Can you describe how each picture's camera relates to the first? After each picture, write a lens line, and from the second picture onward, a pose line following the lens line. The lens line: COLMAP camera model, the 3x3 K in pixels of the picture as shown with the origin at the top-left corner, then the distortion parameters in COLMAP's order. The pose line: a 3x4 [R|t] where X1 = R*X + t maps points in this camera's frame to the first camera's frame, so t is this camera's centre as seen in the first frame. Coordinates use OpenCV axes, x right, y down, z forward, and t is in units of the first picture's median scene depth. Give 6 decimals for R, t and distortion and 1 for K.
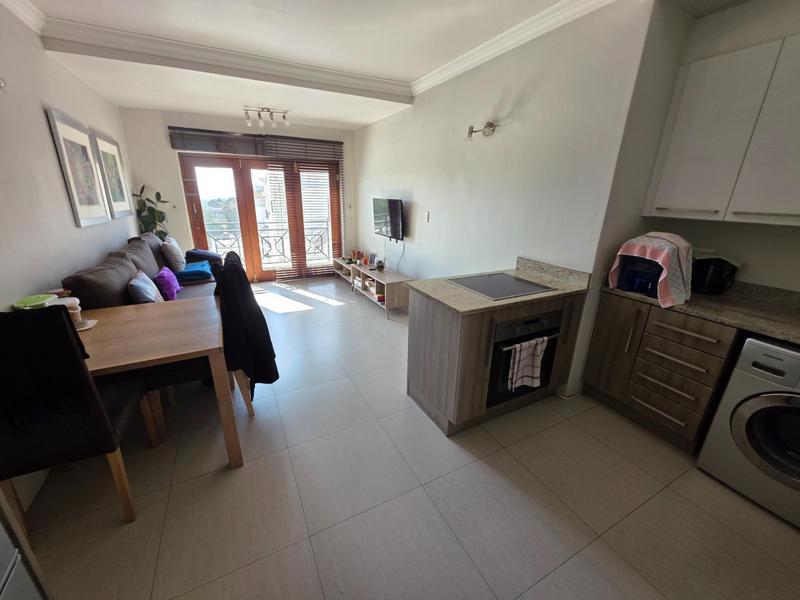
lens RADIAL K [[320.5, 0, 398.7], [0, 320.5, 300.1], [0, 0, 1]] dist [0.002237, -0.001037]
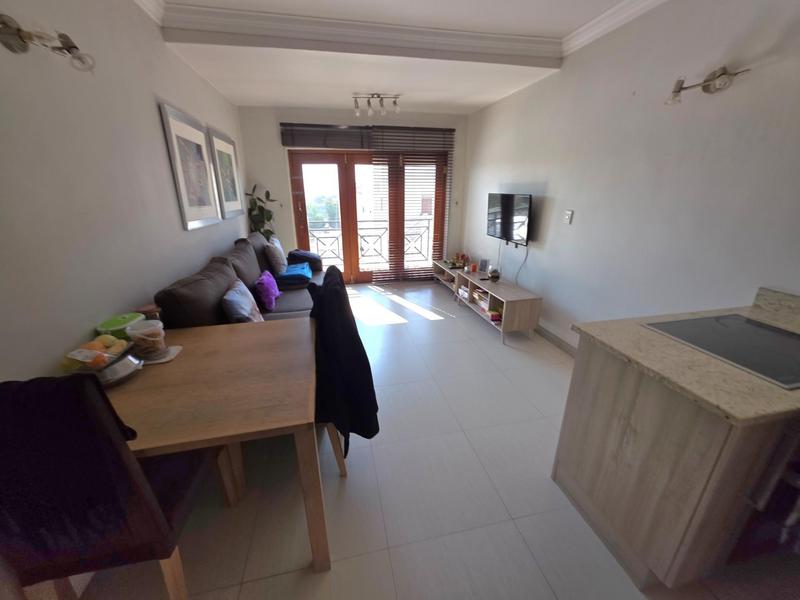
lens RADIAL K [[320.5, 0, 400.4], [0, 320.5, 299.0], [0, 0, 1]] dist [0.002237, -0.001037]
pose [[0.964933, 0.066896, -0.253828, -0.094081], [-0.063847, 0.997754, 0.020241, -0.058089], [0.254612, -0.003325, 0.967038, 0.169904]]
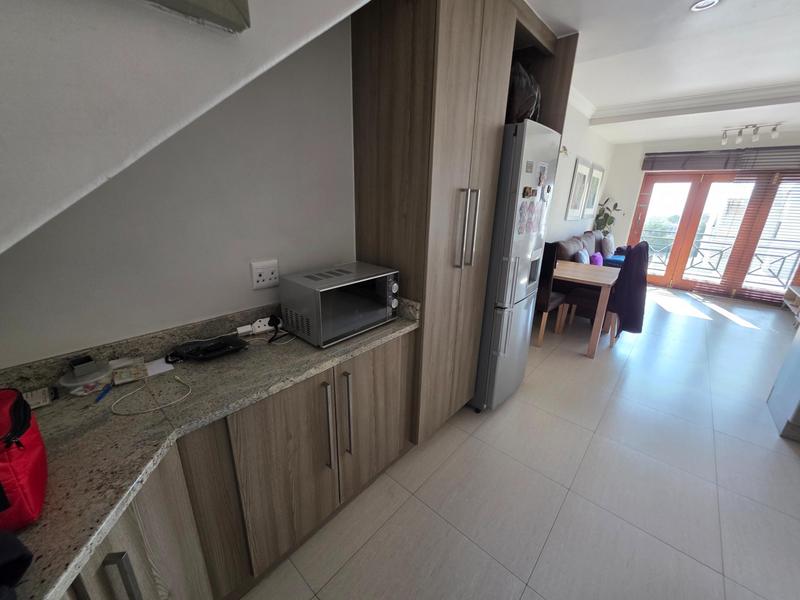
lens RADIAL K [[320.5, 0, 399.1], [0, 320.5, 297.9], [0, 0, 1]] dist [0.002237, -0.001037]
pose [[0.359908, 0.278661, -0.890401, 0.283069], [-0.317024, 0.934097, 0.164193, 0.127164], [0.877475, 0.223185, 0.424531, -0.348863]]
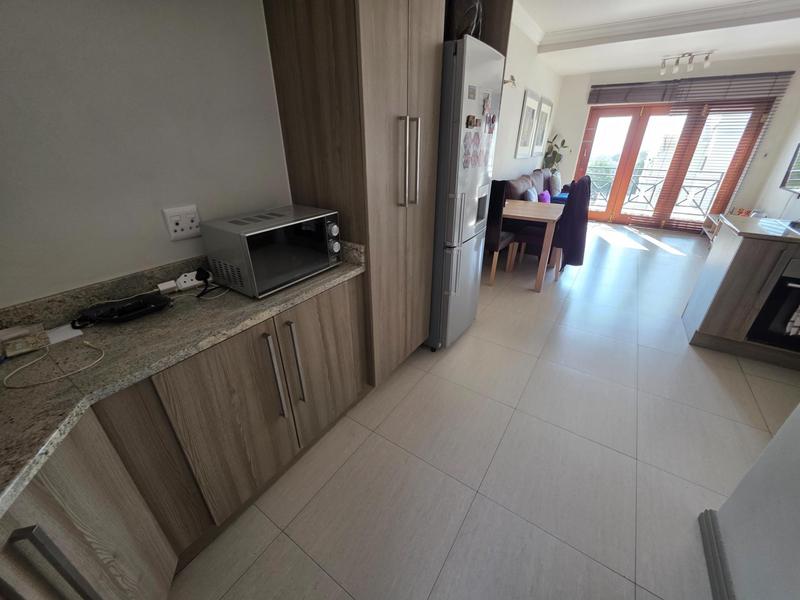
lens RADIAL K [[320.5, 0, 401.1], [0, 320.5, 297.5], [0, 0, 1]] dist [0.002237, -0.001037]
pose [[0.487239, 0.370382, -0.790832, 0.285399], [-0.273678, 0.924743, 0.264483, 0.135373], [0.829276, 0.087567, 0.551936, -0.321999]]
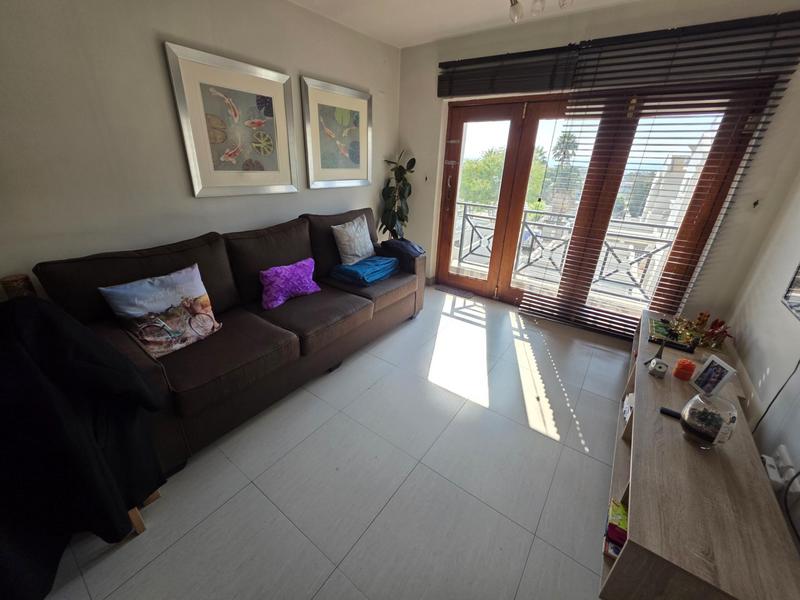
lens RADIAL K [[320.5, 0, 401.7], [0, 320.5, 296.8], [0, 0, 1]] dist [0.002237, -0.001037]
pose [[0.447984, 0.358513, -0.819011, 0.015998], [-0.302842, 0.922772, 0.238284, -0.243010], [0.841188, 0.141284, 0.521959, 0.737023]]
